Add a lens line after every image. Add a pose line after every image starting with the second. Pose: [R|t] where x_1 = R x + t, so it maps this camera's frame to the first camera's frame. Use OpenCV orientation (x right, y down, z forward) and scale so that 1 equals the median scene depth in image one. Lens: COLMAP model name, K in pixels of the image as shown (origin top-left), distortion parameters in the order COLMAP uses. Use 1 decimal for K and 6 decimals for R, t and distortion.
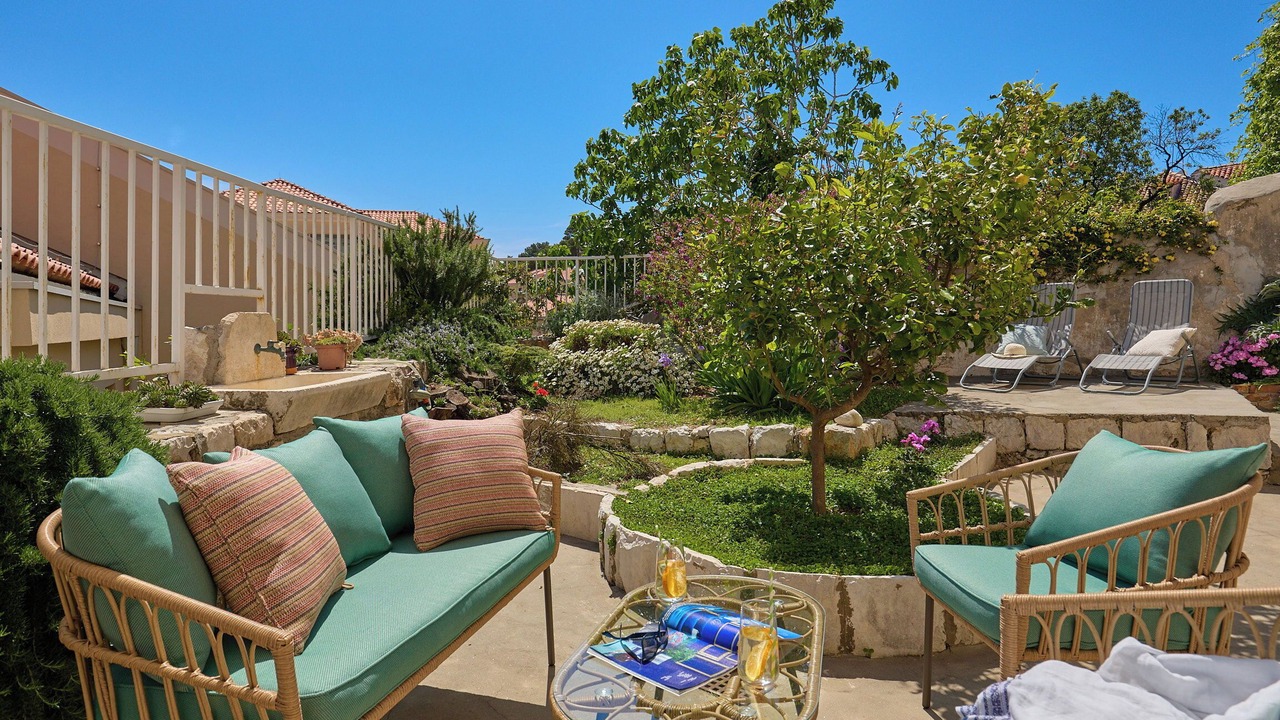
lens RADIAL K [[724.2, 0, 639.9], [0, 724.2, 328.2], [0, 0, 1]] dist [-0.017440, 0.003780]
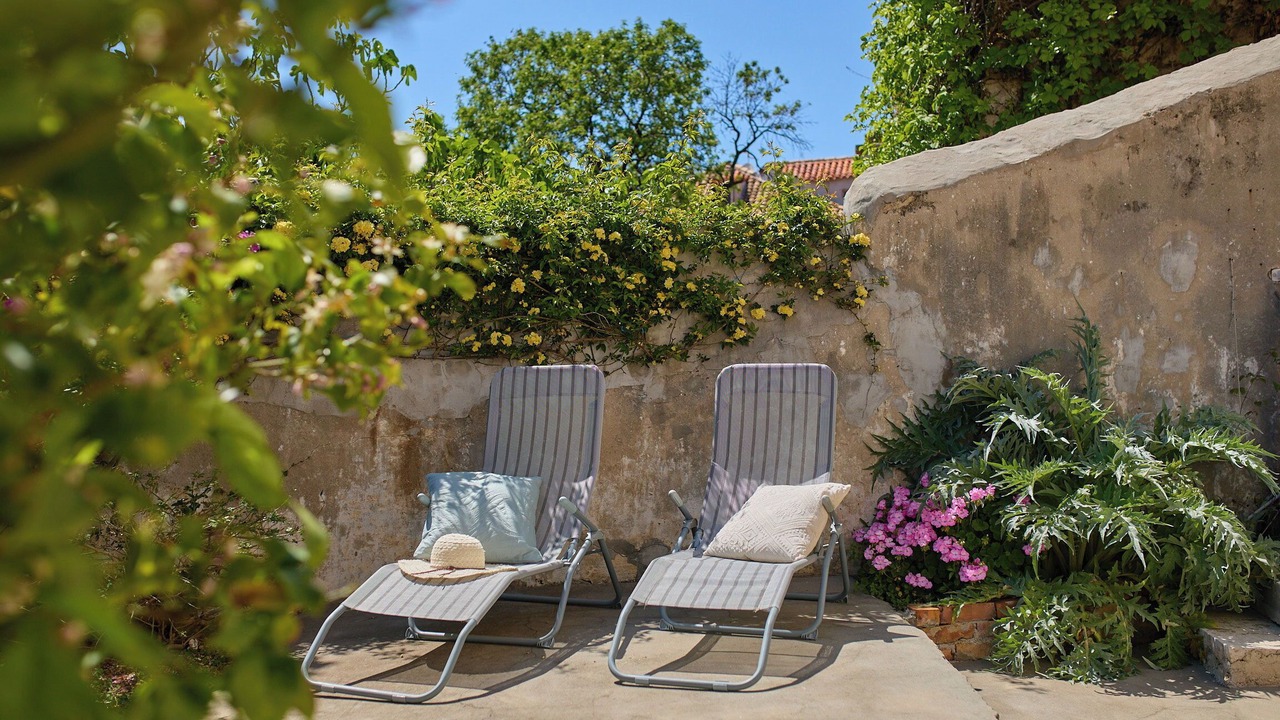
lens RADIAL K [[1233.3, 0, 636.3], [0, 1233.3, 371.4], [0, 0, 1]] dist [-0.057098, 0.025088]
pose [[0.846510, 0.003363, 0.532361, 0.269552], [0.002821, 0.999938, -0.010803, -0.056093], [-0.532365, 0.010646, 0.846448, 0.430461]]
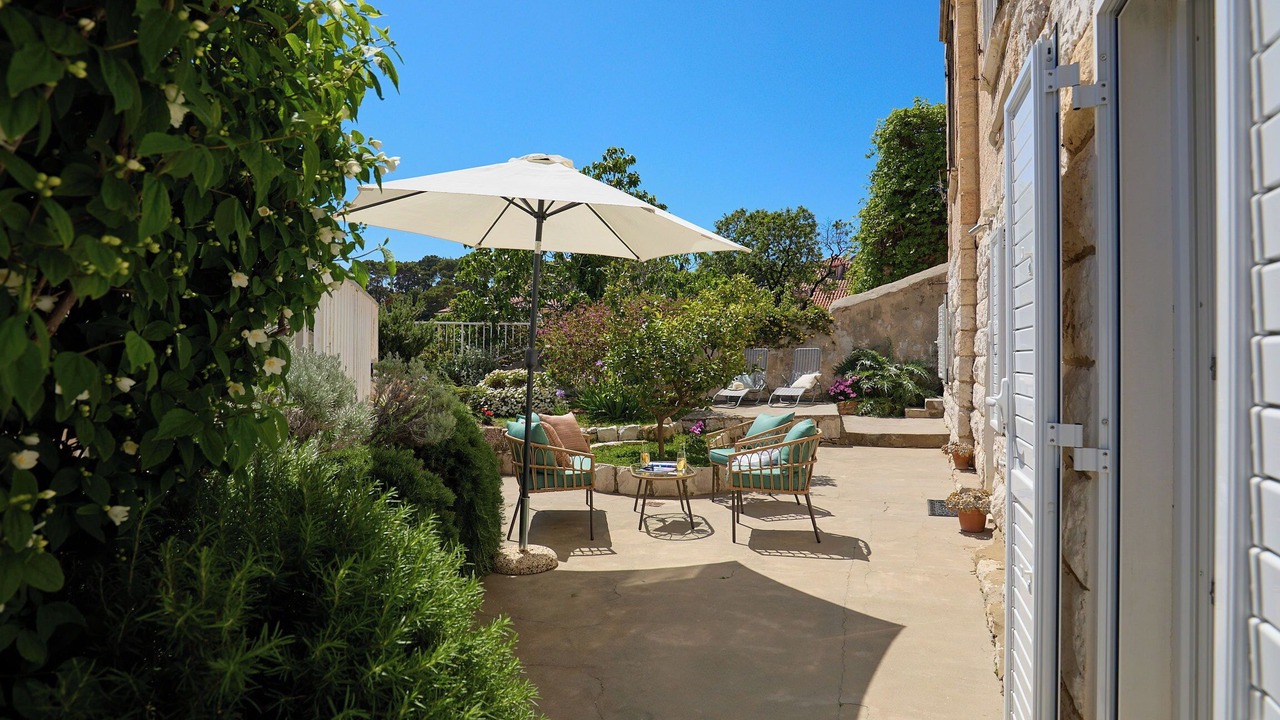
lens RADIAL K [[651.3, 0, 640.0], [0, 651.3, 360.0], [0, 0, 1]] dist [-0.029823, -0.000015]
pose [[0.946383, 0.002969, 0.323033, -0.260966], [-0.000699, 0.999974, -0.007143, -0.023826], [-0.323046, 0.006534, 0.946361, -0.505150]]
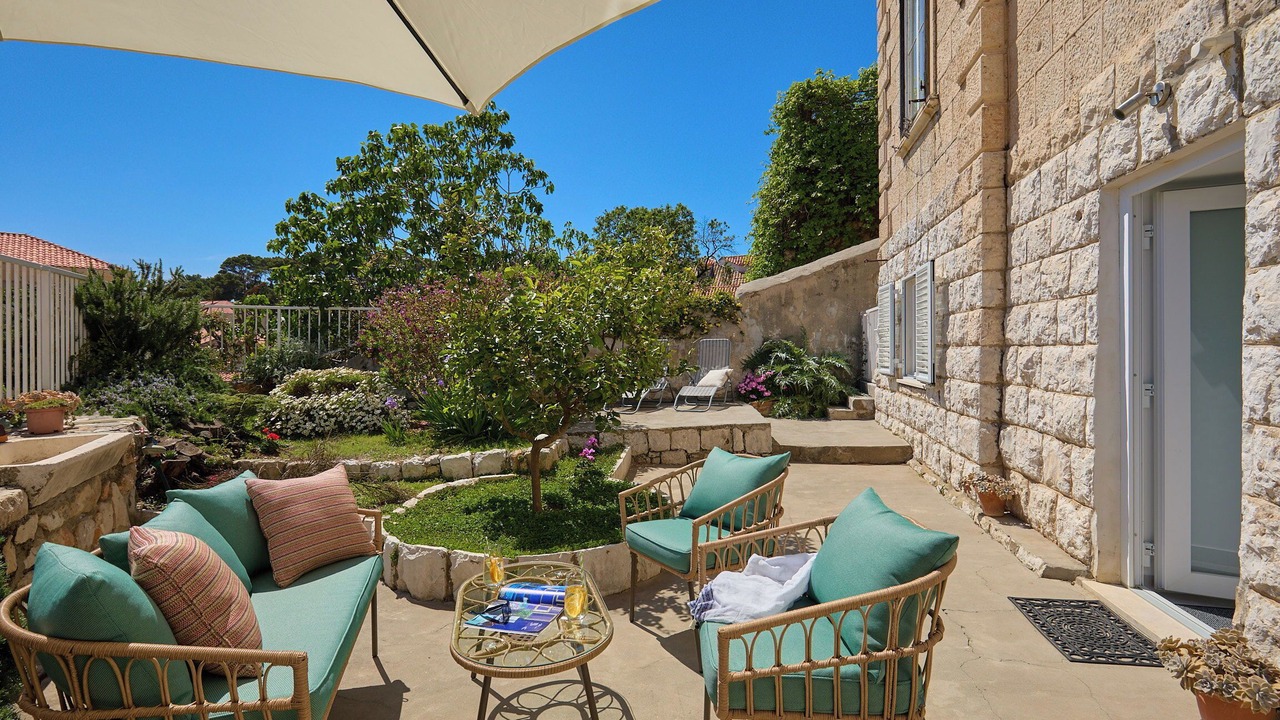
lens RADIAL K [[582.5, 0, 637.5], [0, 582.5, 354.6], [0, 0, 1]] dist [0.000440, 0.000485]
pose [[0.868029, -0.002988, 0.496505, -0.082537], [0.006169, 0.999970, -0.004768, -0.027504], [-0.496476, 0.007202, 0.868021, -0.059798]]
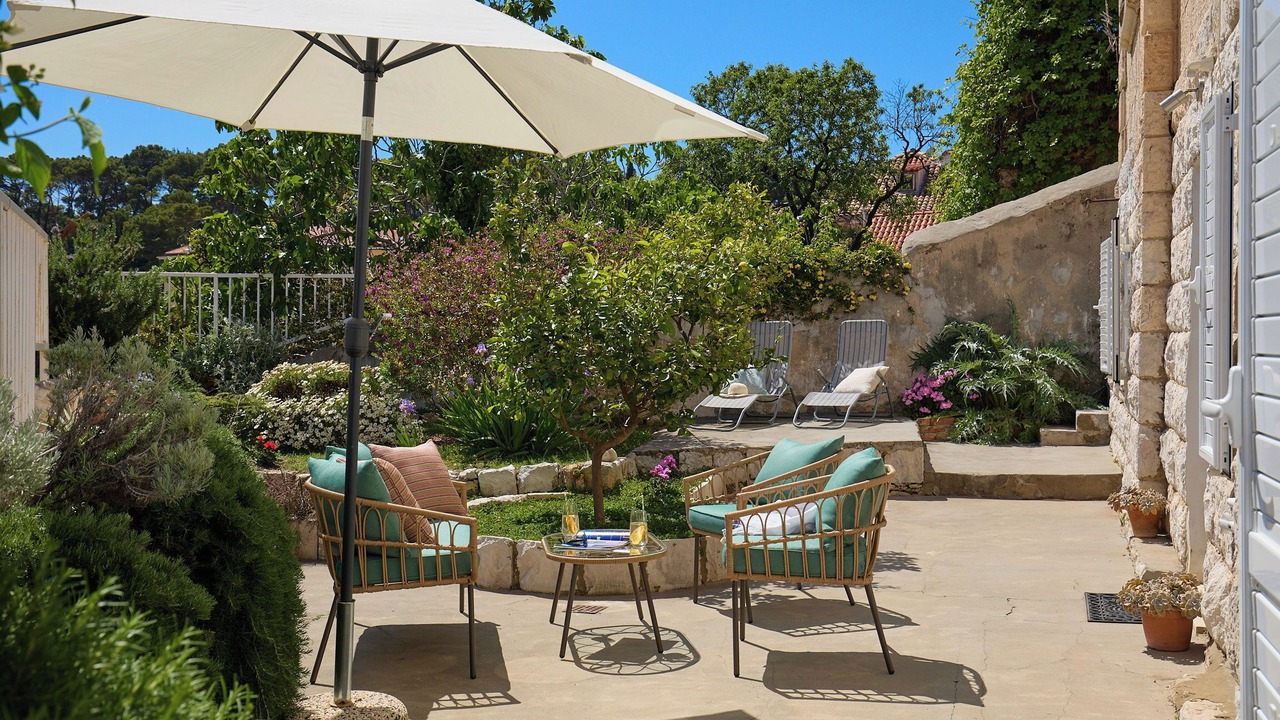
lens RADIAL K [[1206.1, 0, 640.0], [0, 1206.1, 360.0], [0, 0, 1]] dist [0.030820, -0.005496]
pose [[0.920860, -0.007130, 0.389829, -0.264845], [0.005174, 0.999968, 0.006068, -0.021958], [-0.389860, -0.003571, 0.920867, -0.502953]]
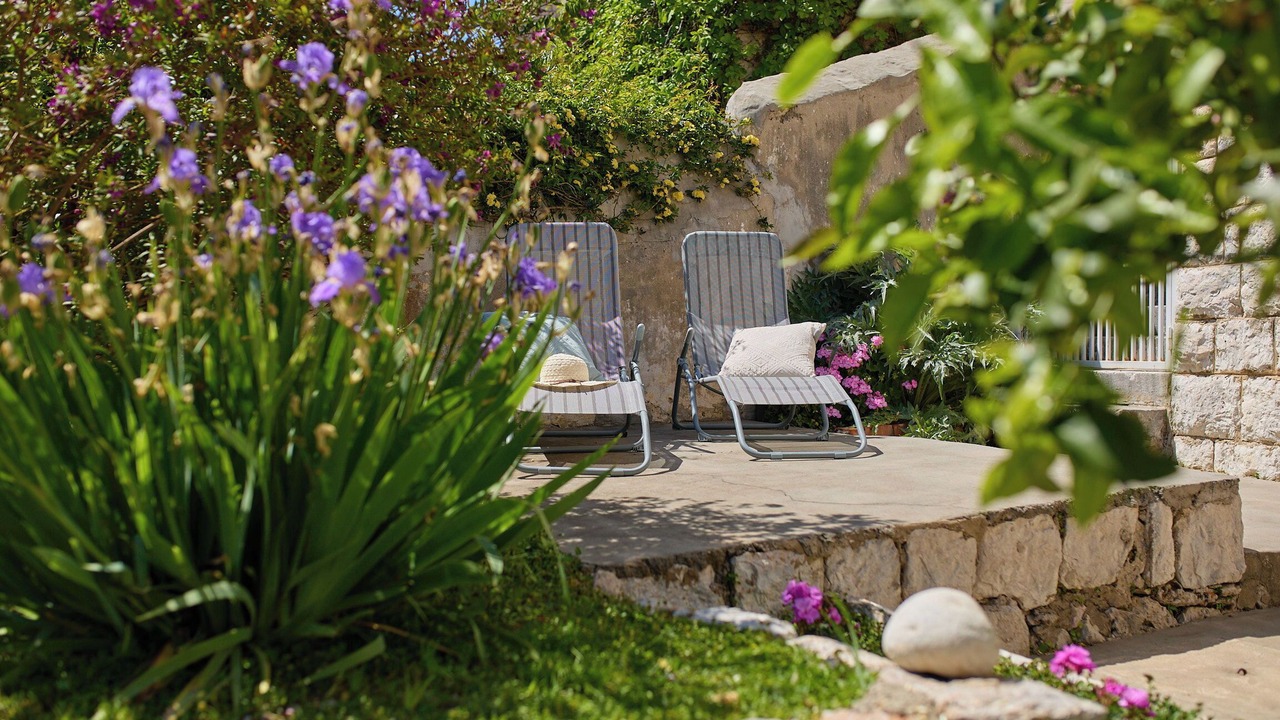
lens RADIAL K [[1233.3, 0, 636.3], [0, 1233.3, 371.4], [0, 0, 1]] dist [-0.057098, 0.025088]
pose [[0.530744, -0.007280, 0.847501, -0.056644], [0.002567, 0.999972, 0.006982, 0.027090], [-0.847528, -0.001530, 0.530748, 0.606433]]
